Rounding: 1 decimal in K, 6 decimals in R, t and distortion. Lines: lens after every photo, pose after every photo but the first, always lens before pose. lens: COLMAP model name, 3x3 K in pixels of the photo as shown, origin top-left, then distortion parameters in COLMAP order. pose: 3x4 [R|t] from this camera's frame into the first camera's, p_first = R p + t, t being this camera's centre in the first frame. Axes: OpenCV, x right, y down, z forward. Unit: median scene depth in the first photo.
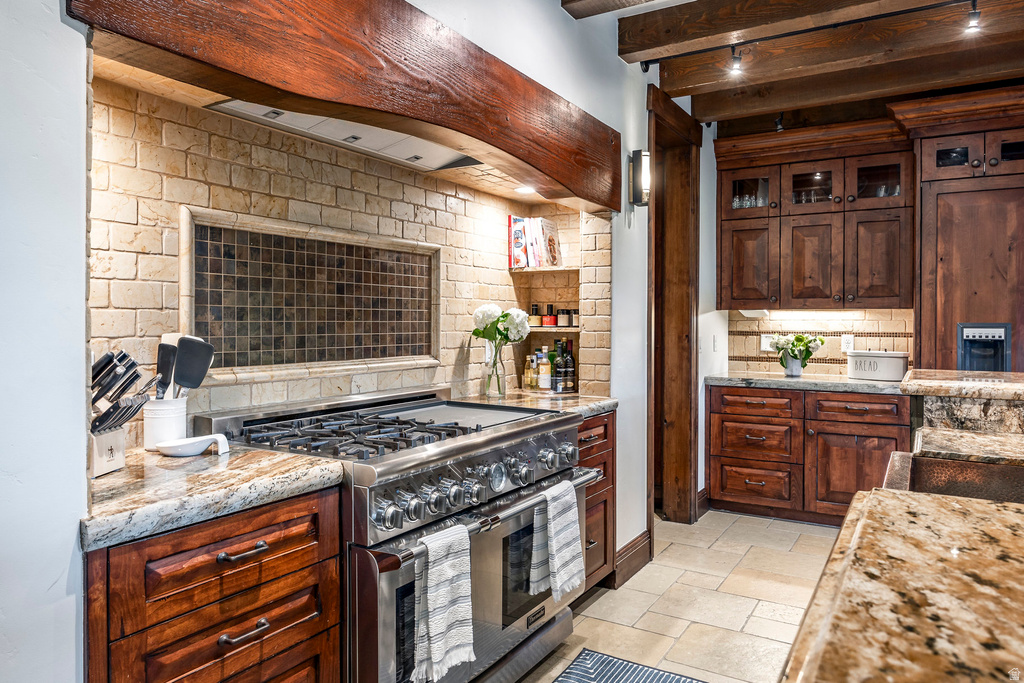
lens RADIAL K [[687.9, 0, 510.2], [0, 687.9, 323.1], [0, 0, 1]] dist [0.003613, 0.003109]
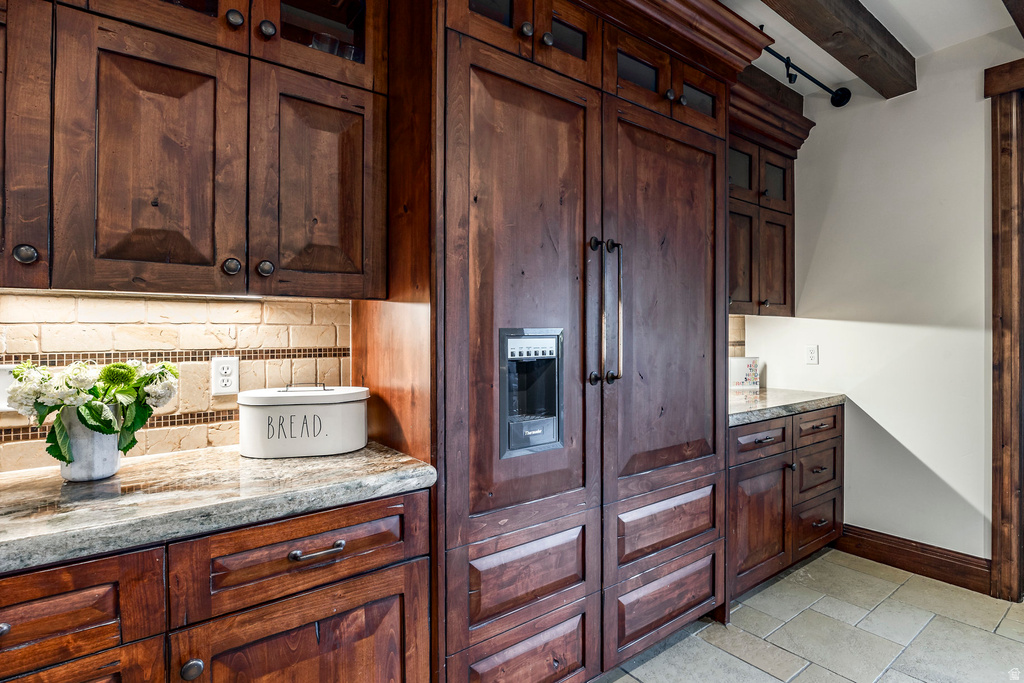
lens RADIAL K [[516.8, 0, 516.2], [0, 516.8, 329.8], [0, 0, 1]] dist [-0.016878, 0.000824]
pose [[0.353541, 0.001663, 0.935417, 0.268513], [0.005154, 0.999980, -0.003726, 0.002260], [-0.935405, 0.006139, 0.353526, 0.778900]]
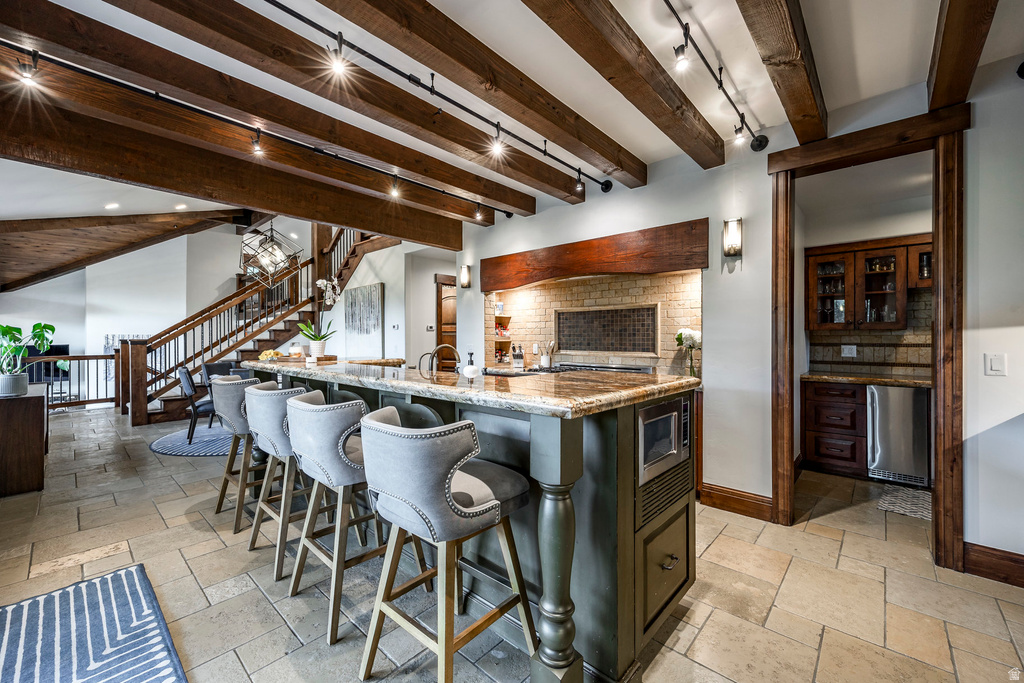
lens RADIAL K [[408.5, 0, 512.0], [0, 408.5, 341.5], [0, 0, 1]] dist [0.000056, 0.000016]
pose [[-0.184032, 0.003525, -0.982914, 0.911862], [-0.006401, 0.999968, 0.004785, 0.005337], [0.982899, 0.007172, -0.184004, 0.575210]]
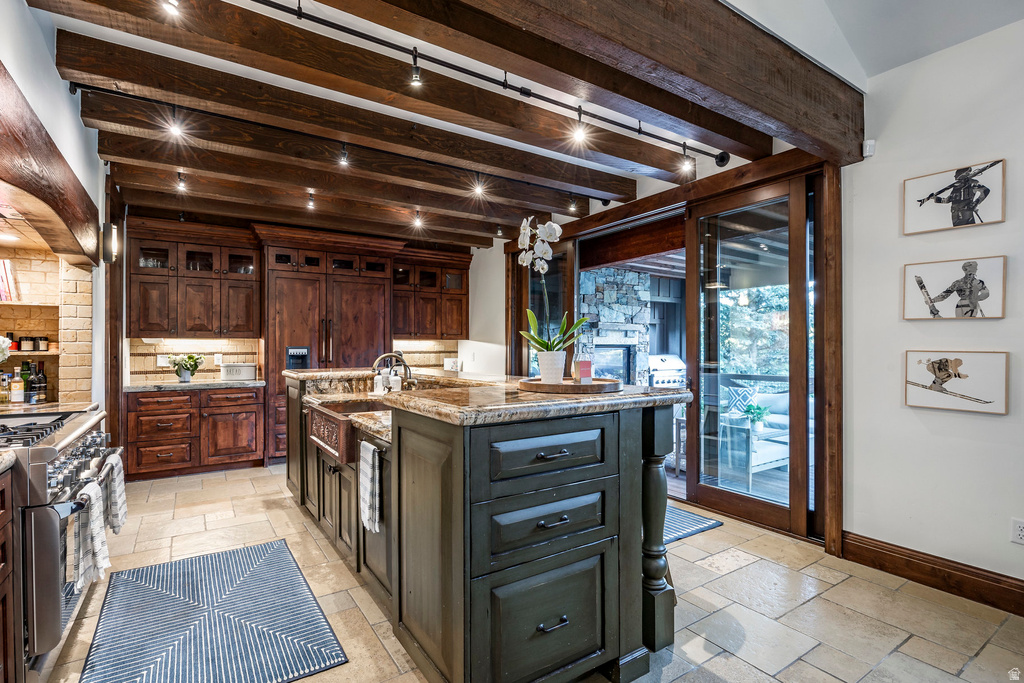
lens RADIAL K [[492.5, 0, 512.0], [0, 492.5, 341.5], [0, 0, 1]] dist [-0.044842, 0.000176]
pose [[0.416119, 0.002979, 0.909305, -0.289064], [0.008394, 0.999939, -0.007117, 0.001367], [-0.909272, 0.010594, 0.416068, -0.117066]]
